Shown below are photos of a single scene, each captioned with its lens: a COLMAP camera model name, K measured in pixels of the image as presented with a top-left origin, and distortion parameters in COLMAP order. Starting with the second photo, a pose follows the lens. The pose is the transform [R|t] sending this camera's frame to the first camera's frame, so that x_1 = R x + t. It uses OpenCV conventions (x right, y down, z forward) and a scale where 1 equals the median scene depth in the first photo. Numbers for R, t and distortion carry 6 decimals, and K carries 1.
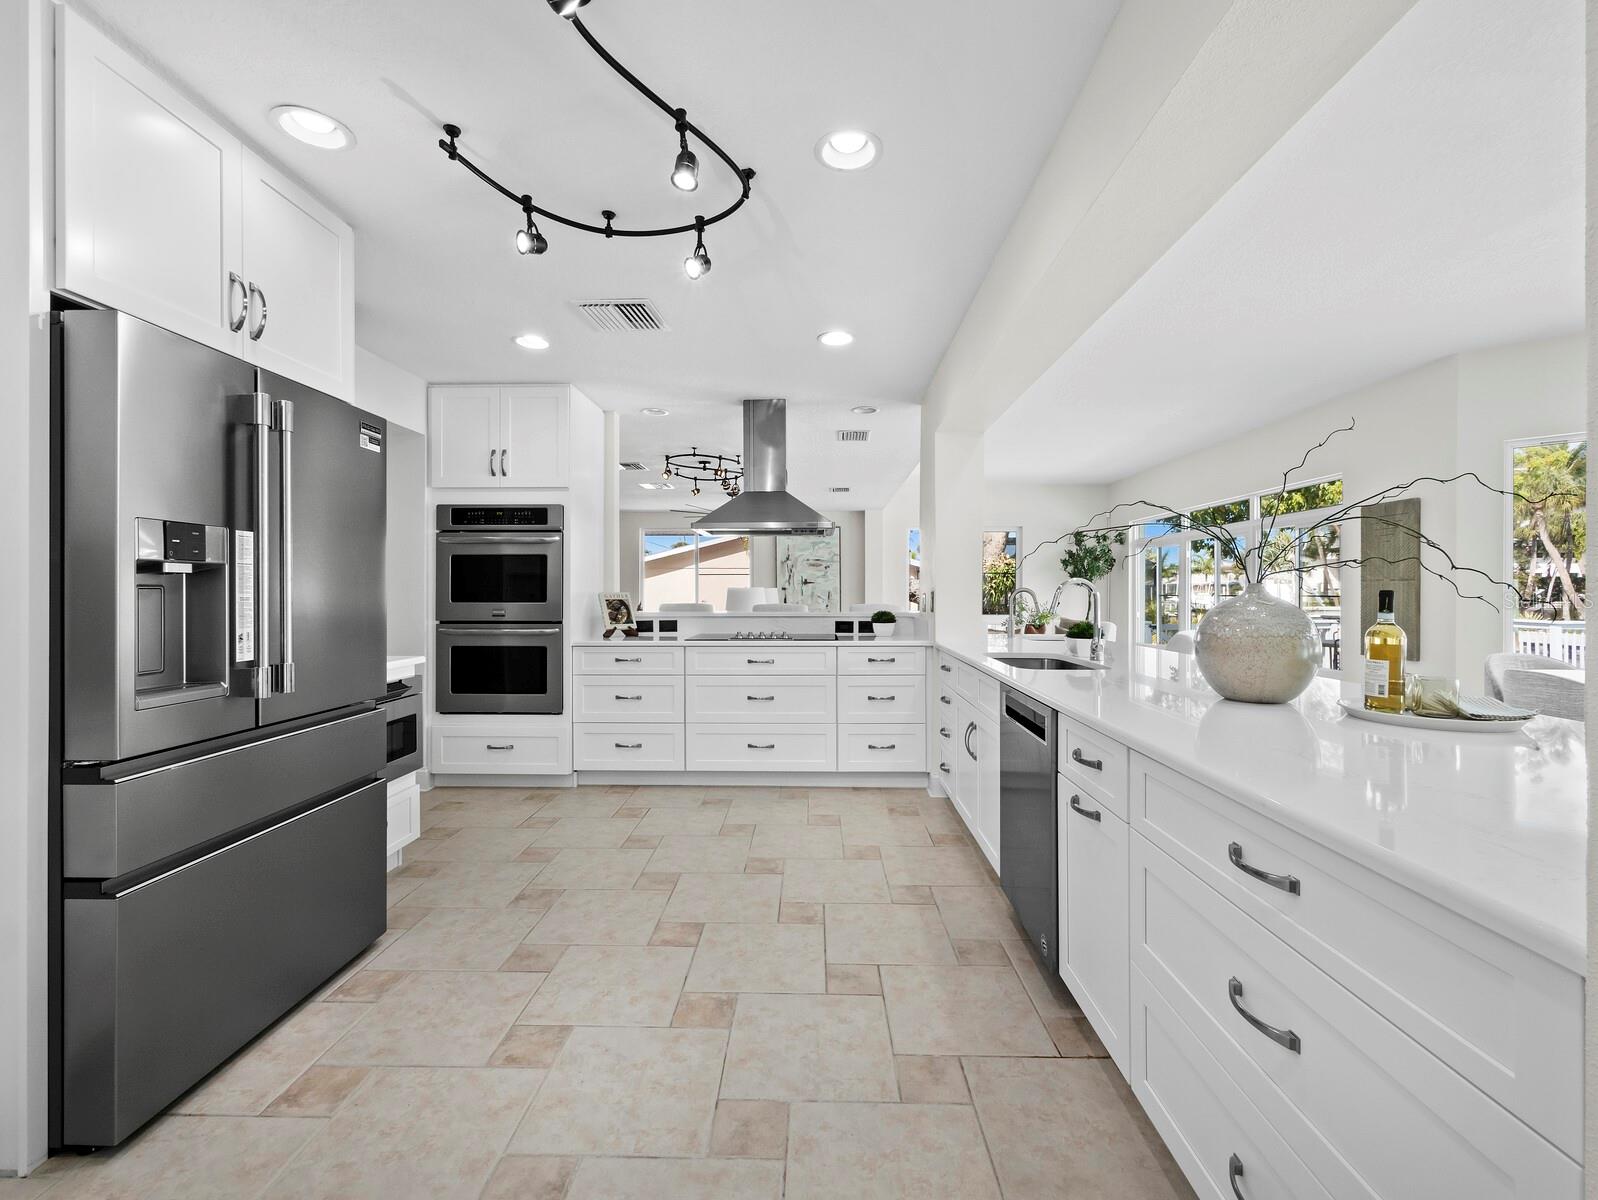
lens RADIAL K [[690.8, 0, 804.7], [0, 690.8, 591.5], [0, 0, 1]] dist [0.001364, 0.000475]
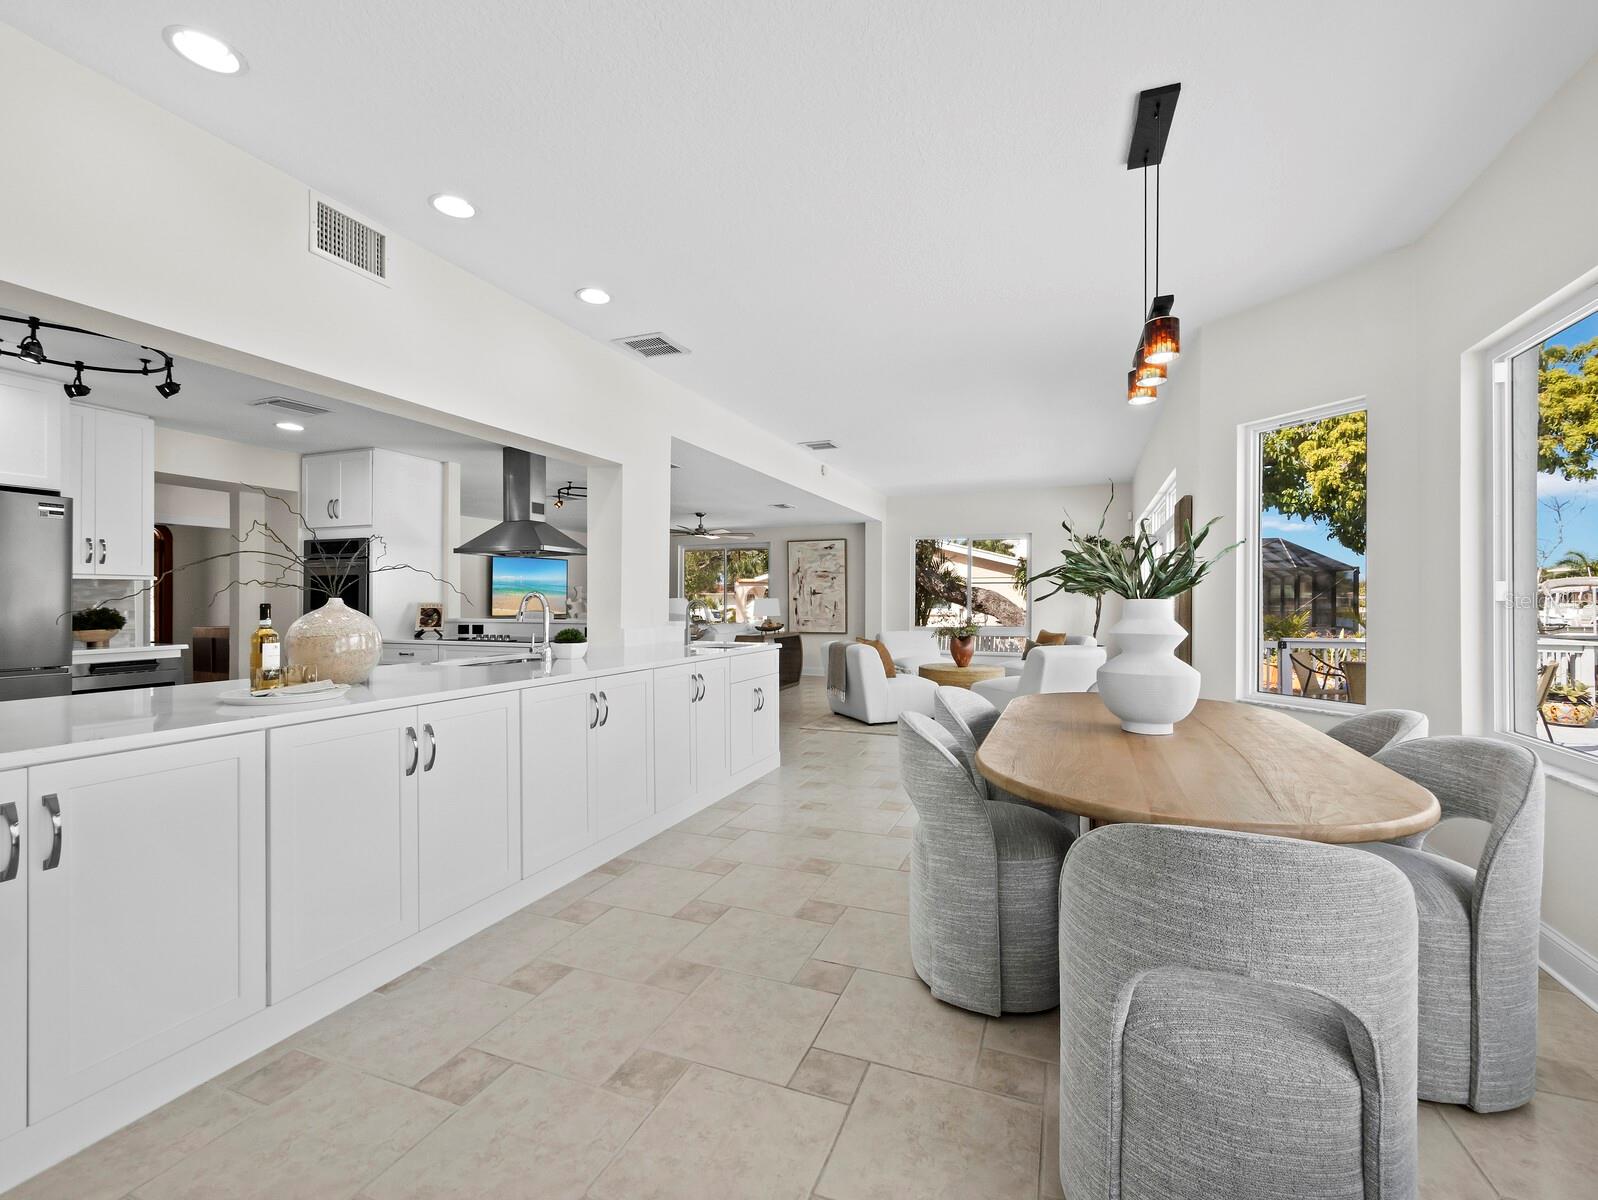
lens RADIAL K [[690.8, 0, 804.1], [0, 690.8, 599.9], [0, 0, 1]] dist [0.001364, 0.000475]
pose [[0.937776, 0.000916, -0.347239, 1.016918], [-0.001550, 0.999998, -0.001548, -0.003548], [0.347237, 0.001990, 0.937775, 0.033270]]
